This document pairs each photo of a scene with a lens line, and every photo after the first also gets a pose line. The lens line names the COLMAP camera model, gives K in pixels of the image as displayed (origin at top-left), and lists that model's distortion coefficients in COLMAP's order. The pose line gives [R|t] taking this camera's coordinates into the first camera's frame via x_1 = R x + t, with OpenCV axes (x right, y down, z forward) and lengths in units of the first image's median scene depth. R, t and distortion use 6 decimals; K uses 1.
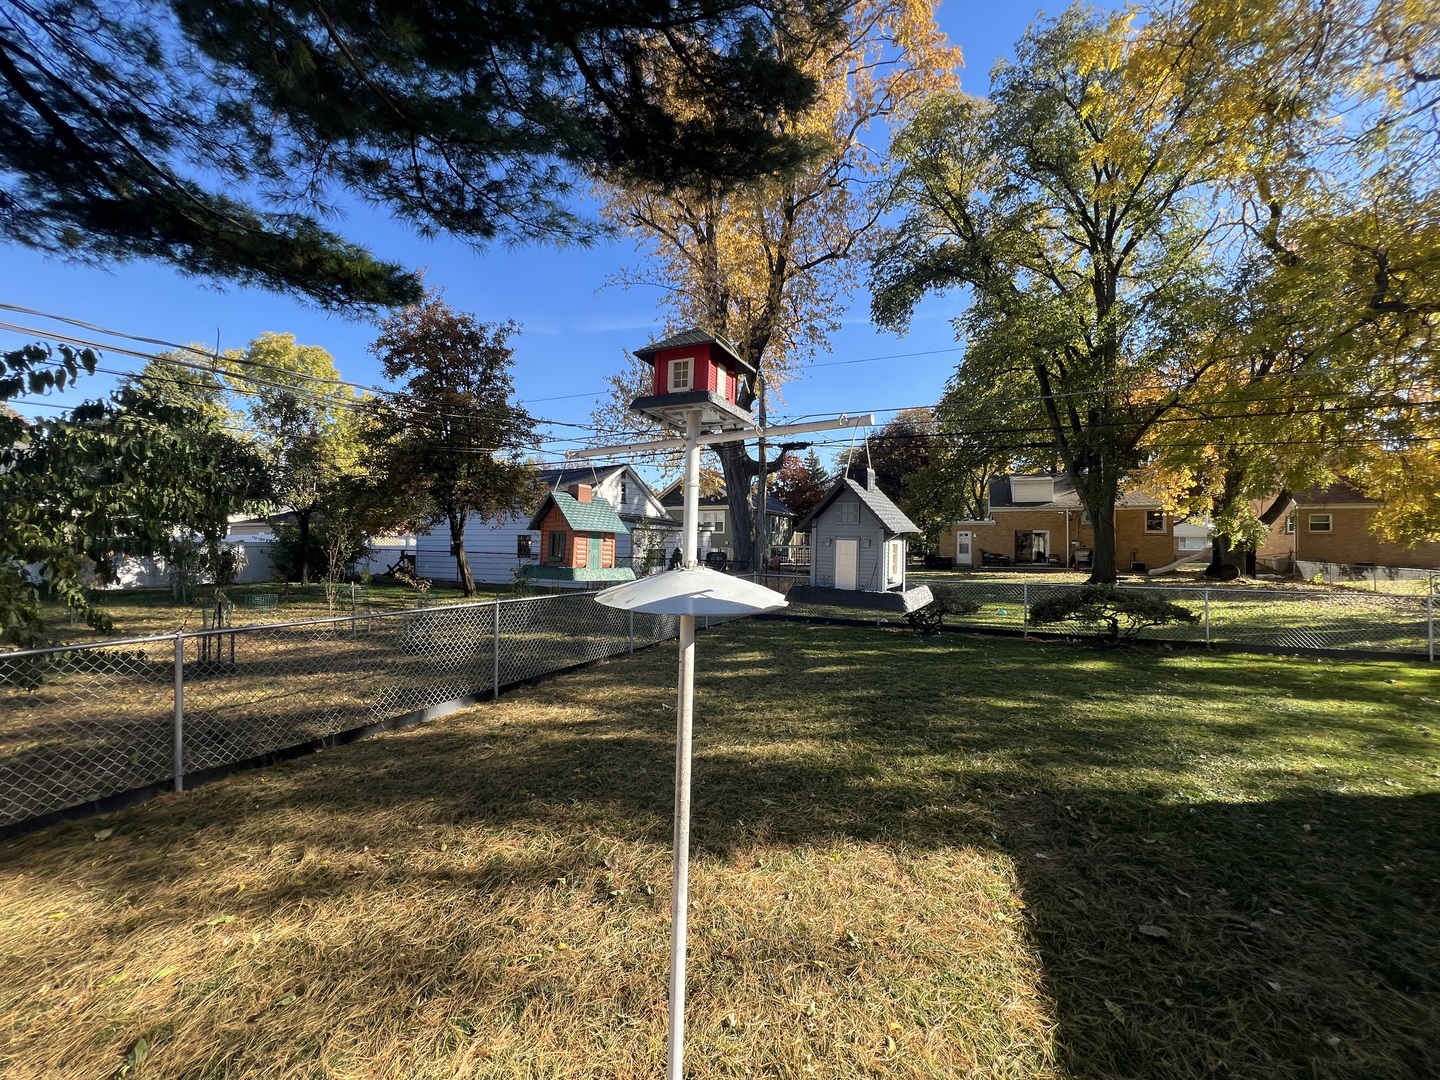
lens RADIAL K [[575.5, 0, 715.0], [0, 575.5, 536.0], [0, 0, 1]] dist [-0.003434, 0.000450]
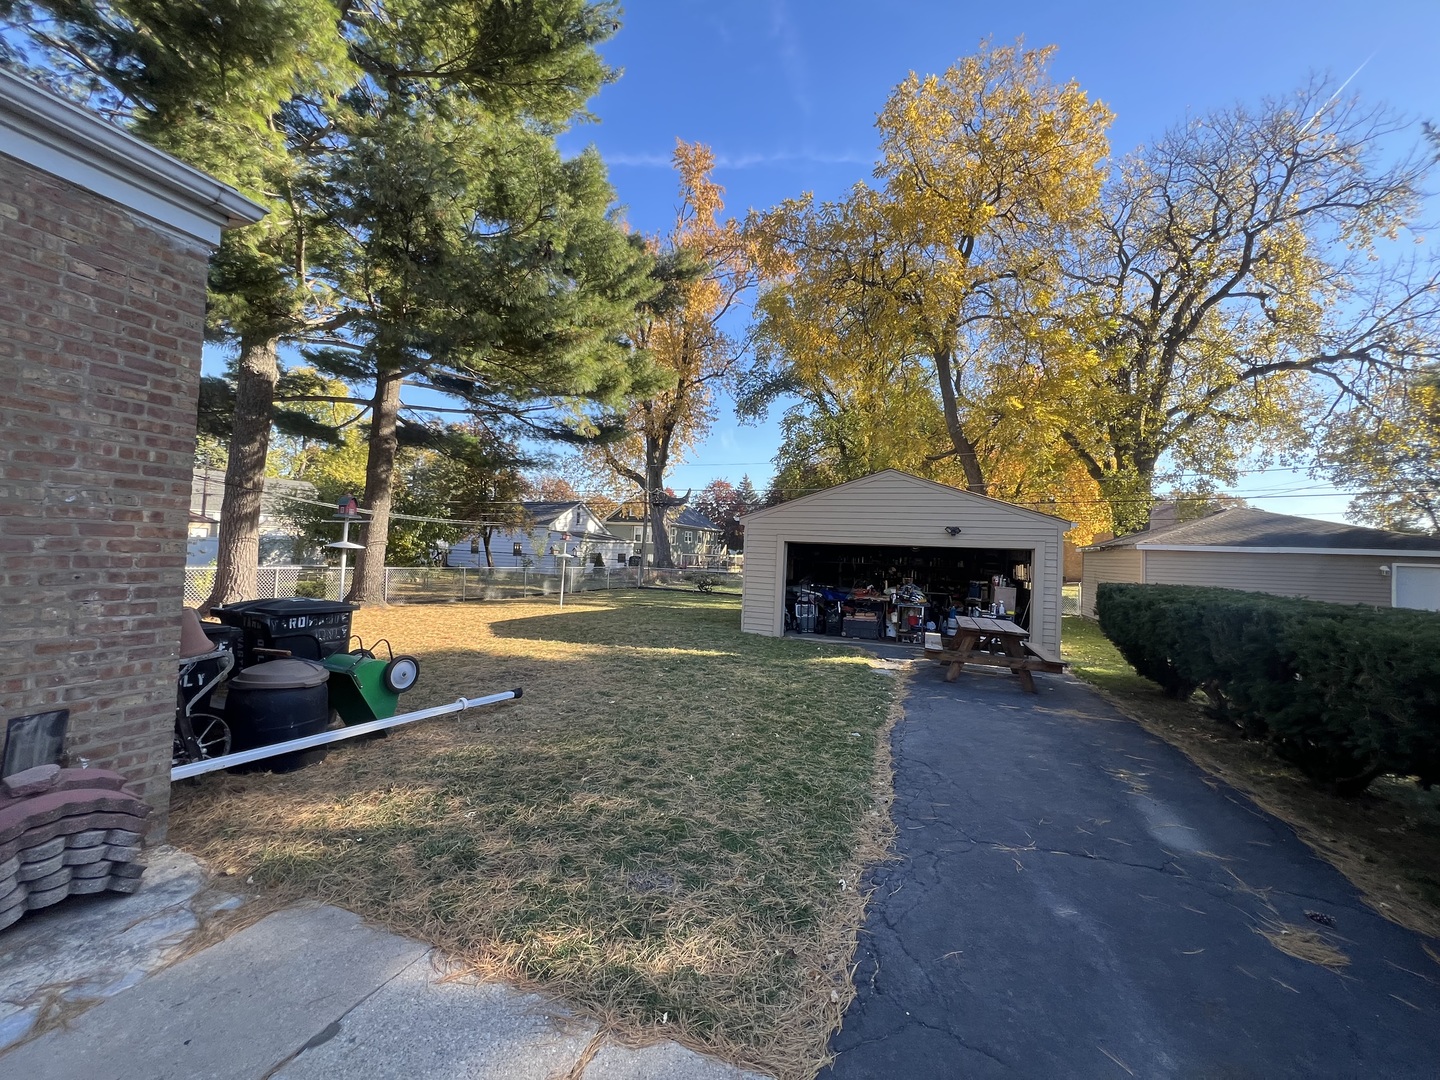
lens RADIAL K [[575.5, 0, 715.0], [0, 575.5, 536.0], [0, 0, 1]] dist [-0.003434, 0.000450]
pose [[0.998078, 0.031768, 0.053211, 0.134348], [-0.031035, 0.999412, -0.014544, -0.011600], [-0.053641, 0.012864, 0.998477, -0.609748]]
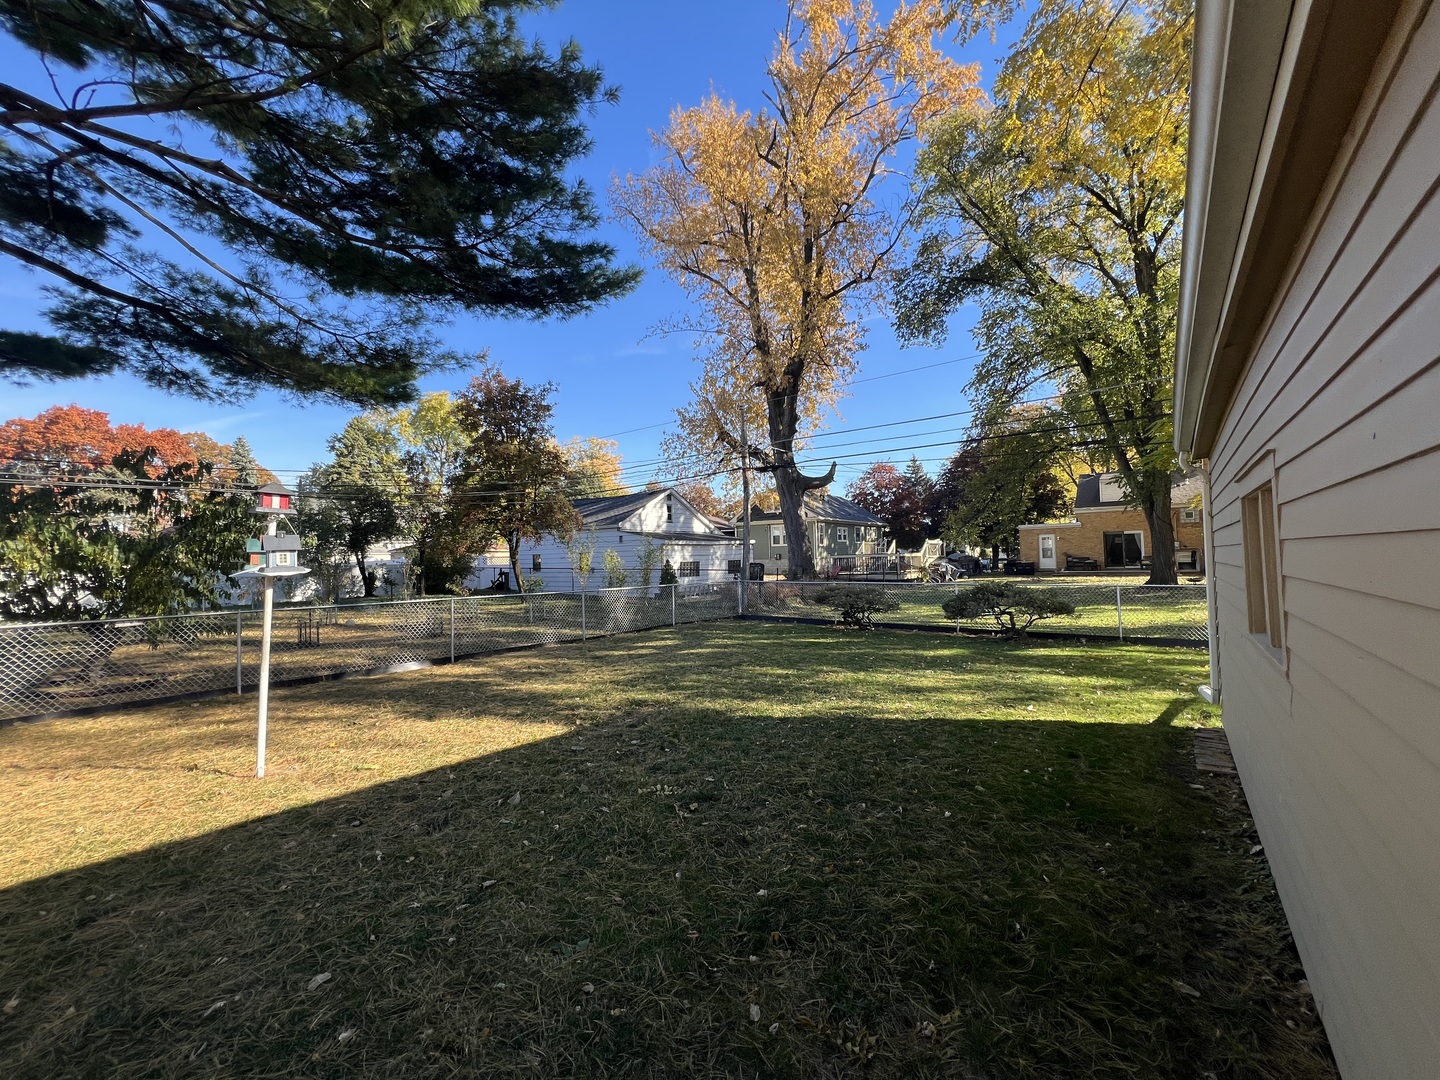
lens RADIAL K [[573.5, 0, 714.7], [0, 573.5, 535.8], [0, 0, 1]] dist [-0.002398, 0.000035]
pose [[0.972900, -0.037572, -0.228152, 0.172369], [0.031982, 0.999092, -0.028154, 0.004265], [0.229002, 0.020094, 0.973218, -0.081094]]
